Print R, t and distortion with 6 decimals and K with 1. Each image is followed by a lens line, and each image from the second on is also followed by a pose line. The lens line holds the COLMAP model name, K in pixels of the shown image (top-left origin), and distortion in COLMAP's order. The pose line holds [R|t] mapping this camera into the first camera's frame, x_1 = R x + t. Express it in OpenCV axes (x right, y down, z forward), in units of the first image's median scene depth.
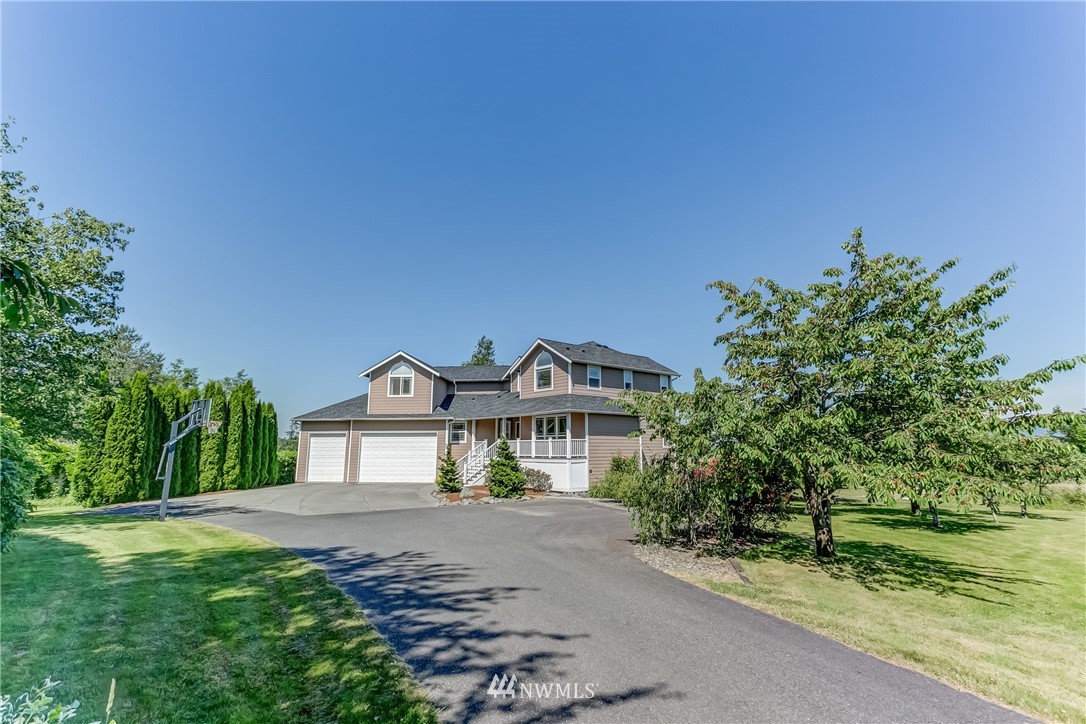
lens RADIAL K [[512.0, 0, 543.2], [0, 512.0, 339.0], [0, 0, 1]] dist [0.023041, 0.000193]
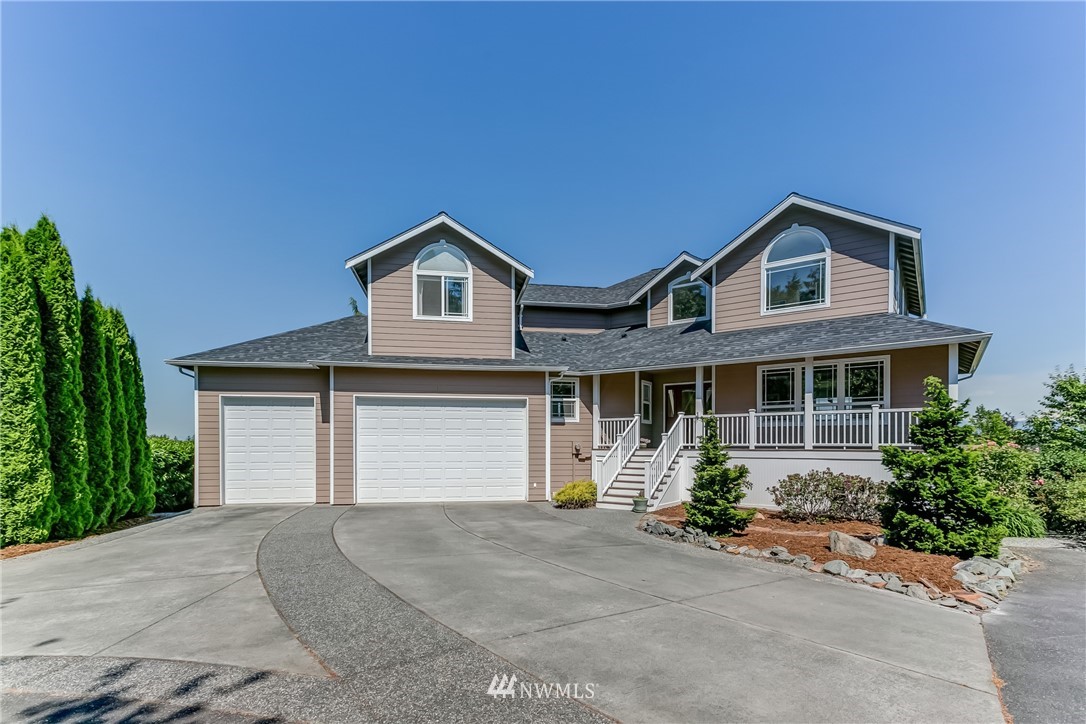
lens RADIAL K [[536.9, 0, 542.5], [0, 536.9, 440.0], [0, 0, 1]] dist [0.001581, 0.000145]
pose [[0.964711, 0.002724, 0.263296, -0.322024], [-0.053399, 0.981192, 0.185501, 0.125049], [-0.257839, -0.193014, 0.946713, 0.514355]]
